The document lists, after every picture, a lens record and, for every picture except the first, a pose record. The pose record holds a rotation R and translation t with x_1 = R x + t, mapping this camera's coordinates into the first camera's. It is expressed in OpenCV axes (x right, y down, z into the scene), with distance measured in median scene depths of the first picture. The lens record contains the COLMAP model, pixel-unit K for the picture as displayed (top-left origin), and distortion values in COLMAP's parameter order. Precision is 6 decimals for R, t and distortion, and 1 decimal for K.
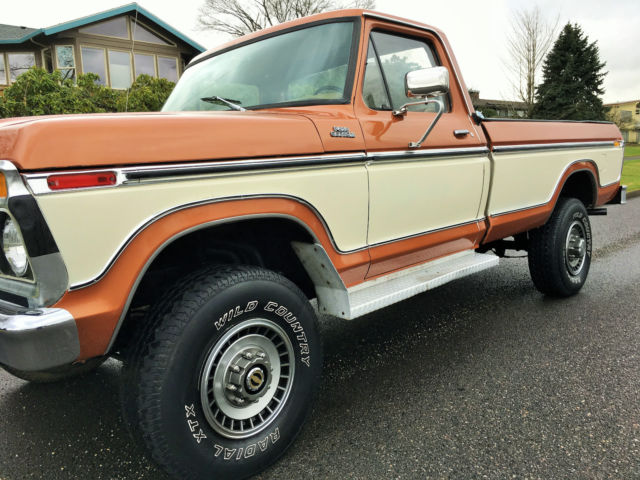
lens RADIAL K [[539.2, 0, 317.5], [0, 539.2, 236.2], [0, 0, 1]] dist [0.087896, -0.110113]
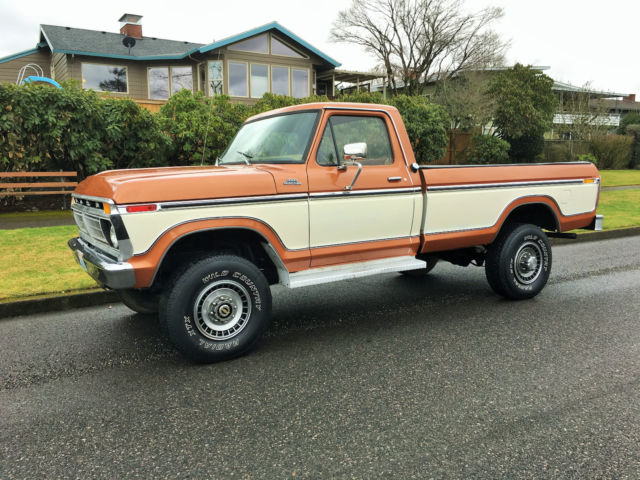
lens RADIAL K [[539.2, 0, 317.5], [0, 539.2, 236.2], [0, 0, 1]] dist [0.087896, -0.110113]
pose [[0.967094, 0.069856, -0.244641, 0.558585], [-0.068688, 0.997549, 0.013316, -0.043927], [0.244972, 0.003926, 0.969522, -0.674533]]
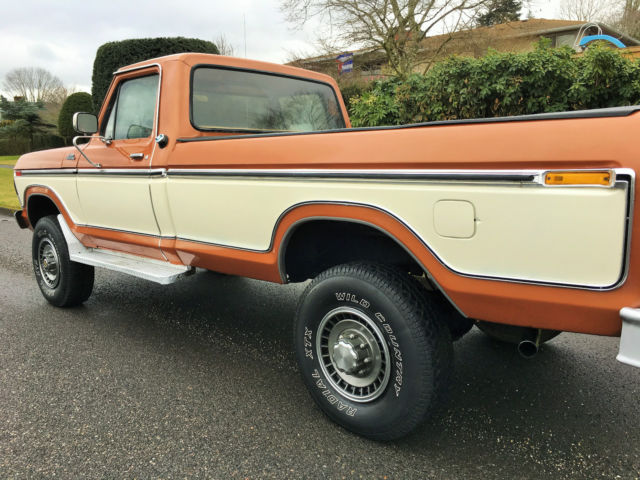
lens RADIAL K [[539.2, 0, 317.5], [0, 539.2, 236.2], [0, 0, 1]] dist [0.087896, -0.110113]
pose [[0.029001, 0.209657, -0.977345, 1.843705], [-0.107382, 0.972751, 0.205485, -0.387451], [0.993795, 0.098990, 0.050724, 1.707680]]
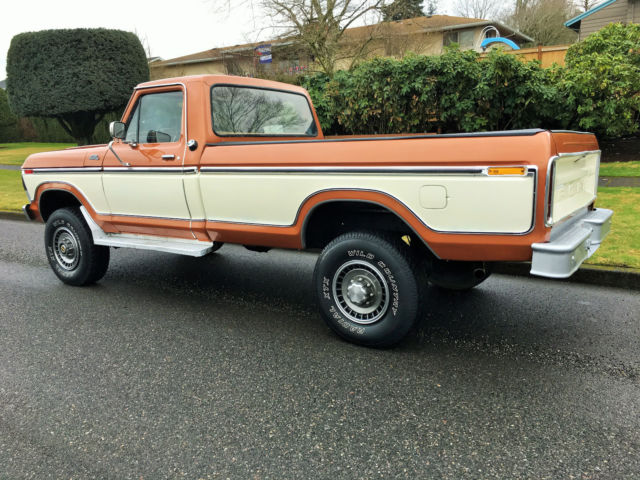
lens RADIAL K [[539.2, 0, 317.5], [0, 539.2, 236.2], [0, 0, 1]] dist [0.087896, -0.110113]
pose [[0.187642, 0.226983, -0.955651, 2.278531], [-0.102504, 0.972146, 0.210775, -0.423460], [0.976874, 0.058407, 0.205682, 1.405768]]
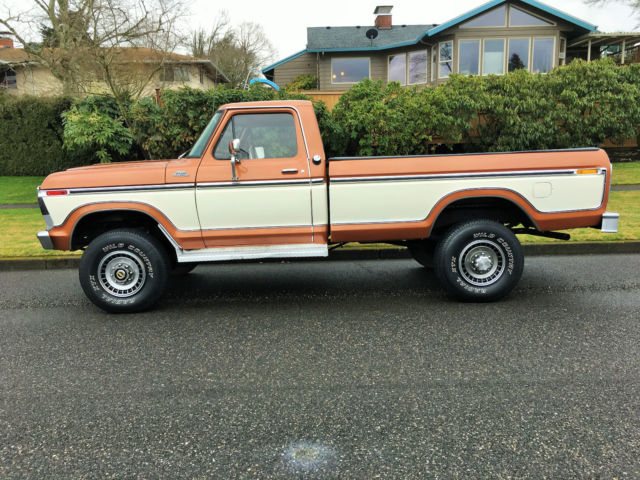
lens RADIAL K [[539.2, 0, 317.5], [0, 539.2, 236.2], [0, 0, 1]] dist [0.087896, -0.110113]
pose [[0.708074, 0.136936, -0.692733, 1.881779], [-0.100101, 0.990575, 0.093494, -0.198254], [0.699007, 0.003143, 0.715108, -0.133653]]
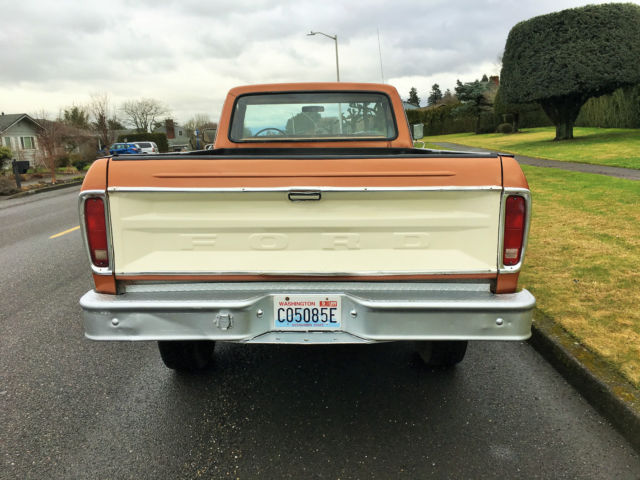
lens RADIAL K [[539.2, 0, 317.5], [0, 539.2, 236.2], [0, 0, 1]] dist [0.087896, -0.110113]
pose [[-0.715162, 0.205048, -0.668205, 1.566455], [-0.011924, 0.952283, 0.304983, -0.621597], [0.698857, 0.226080, -0.678592, 3.125620]]
